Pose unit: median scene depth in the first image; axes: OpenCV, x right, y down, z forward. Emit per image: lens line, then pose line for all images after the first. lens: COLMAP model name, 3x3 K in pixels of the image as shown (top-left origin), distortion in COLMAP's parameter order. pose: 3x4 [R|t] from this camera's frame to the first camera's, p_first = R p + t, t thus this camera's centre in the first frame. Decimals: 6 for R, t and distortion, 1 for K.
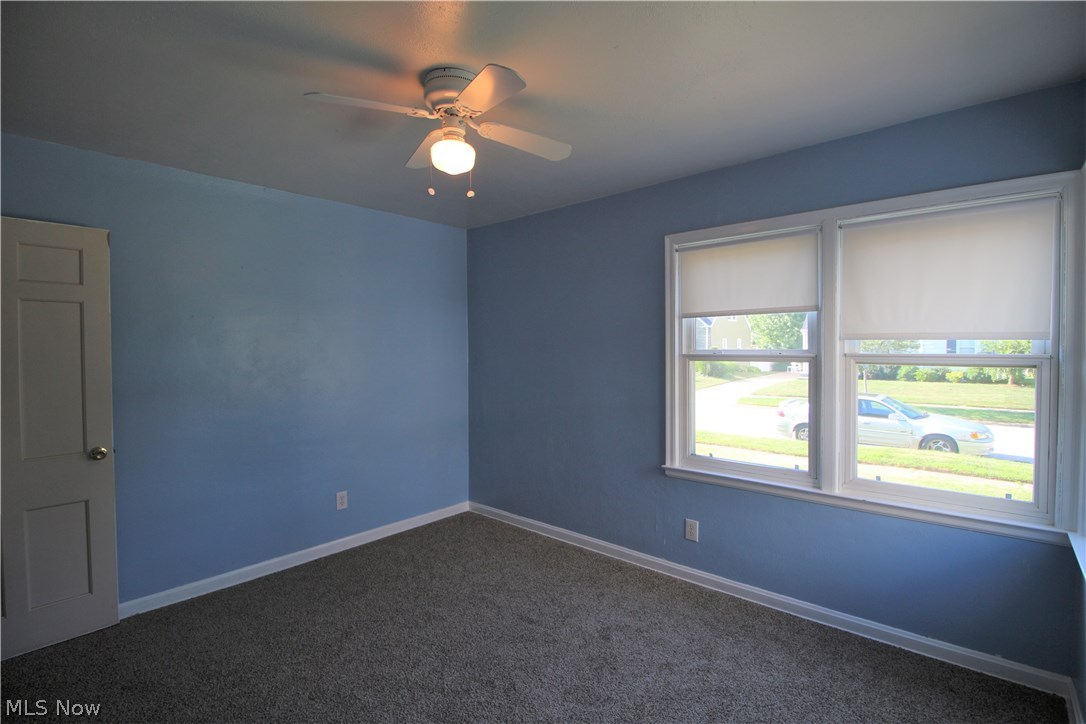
lens RADIAL K [[501.3, 0, 545.5], [0, 501.3, 360.2], [0, 0, 1]] dist [0.000145, -0.013214]
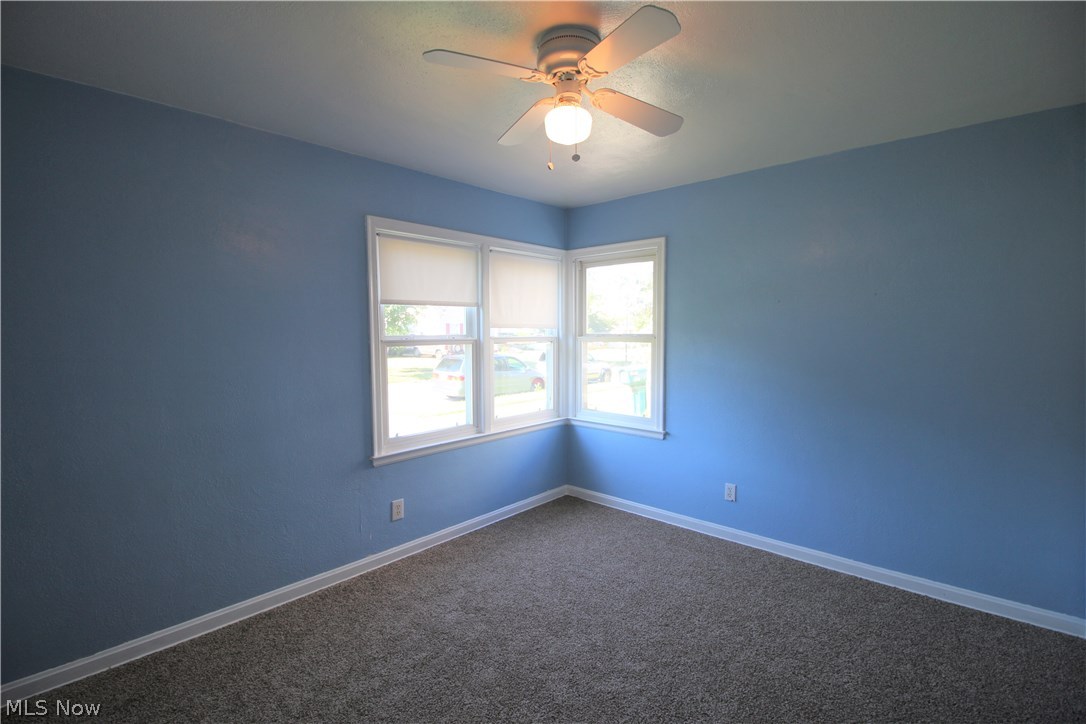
lens RADIAL K [[501.3, 0, 545.5], [0, 501.3, 360.2], [0, 0, 1]] dist [0.000145, -0.013214]
pose [[0.007309, -0.049667, 0.998739, -0.810115], [0.032155, 0.998261, 0.049408, -0.012756], [-0.999456, 0.031753, 0.008893, 0.752074]]
